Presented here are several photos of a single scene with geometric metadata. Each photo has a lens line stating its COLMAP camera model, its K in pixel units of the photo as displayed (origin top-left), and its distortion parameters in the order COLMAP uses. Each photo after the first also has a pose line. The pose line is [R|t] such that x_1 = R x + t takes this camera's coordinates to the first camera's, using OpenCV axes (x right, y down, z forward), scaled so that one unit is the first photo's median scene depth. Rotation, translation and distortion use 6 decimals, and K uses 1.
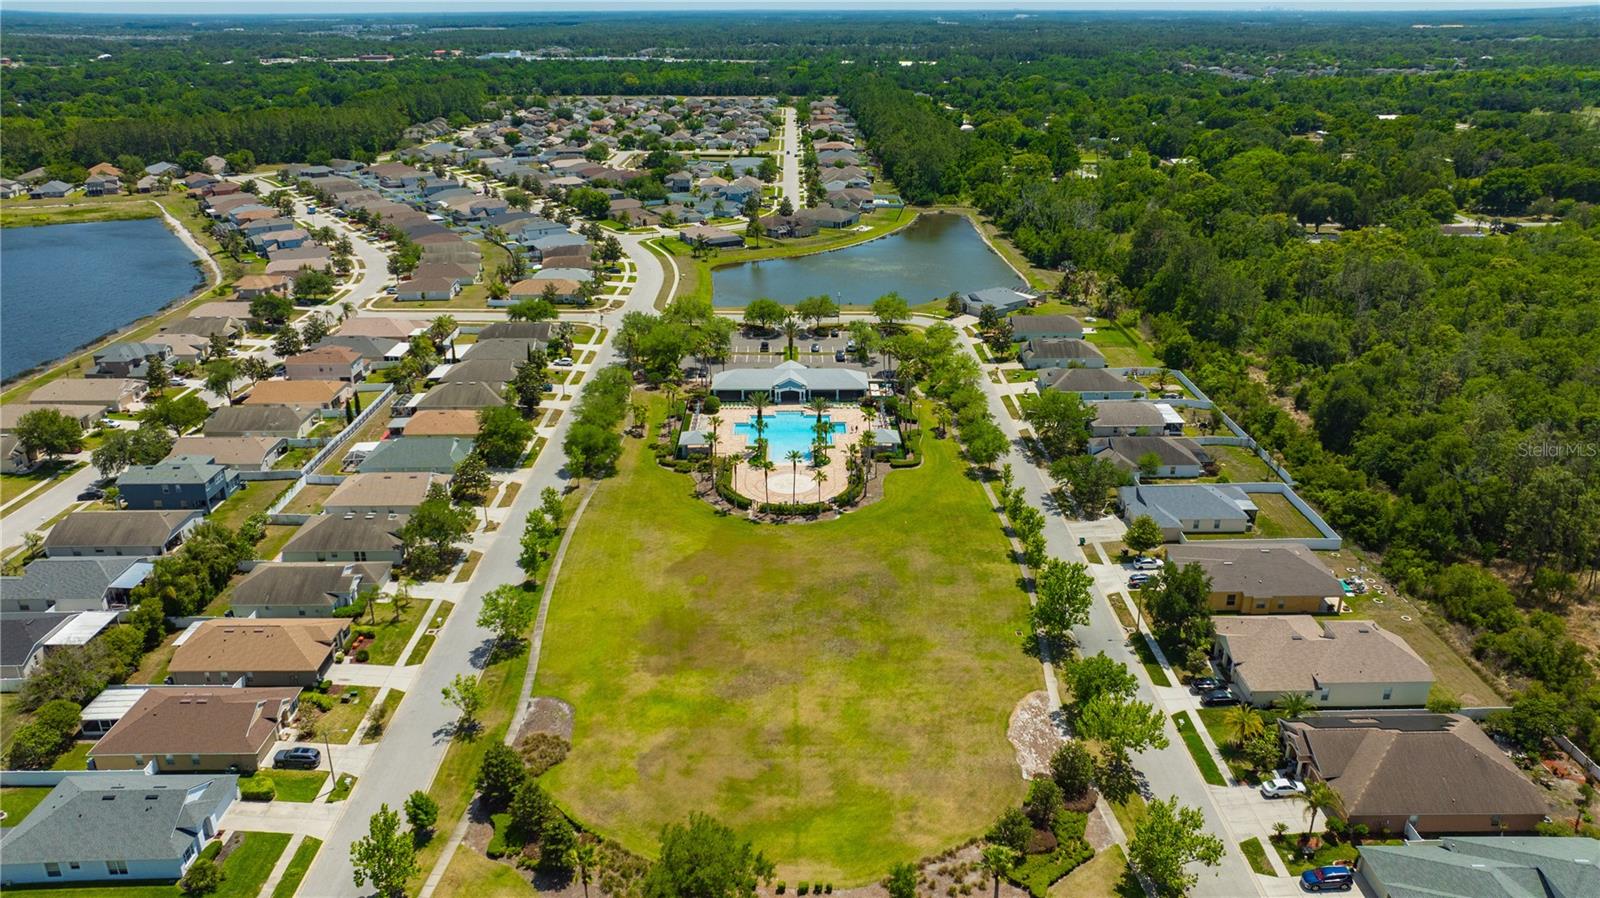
lens RADIAL K [[1119.0, 0, 804.6], [0, 1119.0, 454.8], [0, 0, 1]] dist [-0.024373, 0.012212]
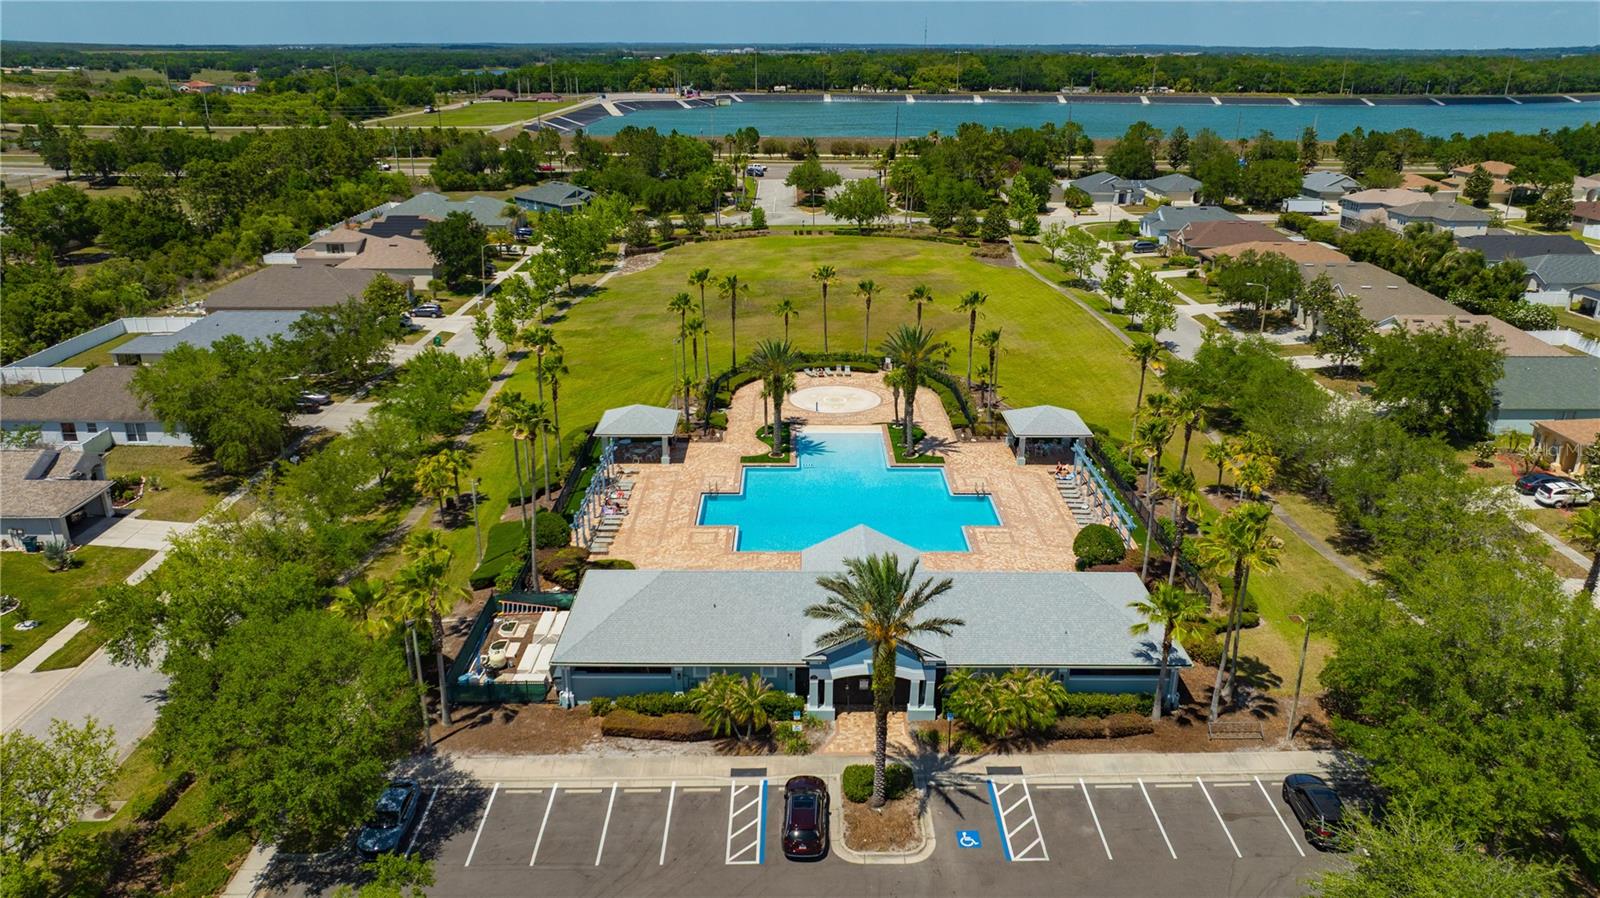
lens RADIAL K [[1119.0, 0, 804.6], [0, 1119.0, 454.8], [0, 0, 1]] dist [-0.024373, 0.012212]
pose [[-0.999996, -0.002401, 0.001412, 0.001284], [-0.000832, 0.741168, 0.671319, -0.281968], [-0.002659, 0.671315, -0.741168, 1.225492]]
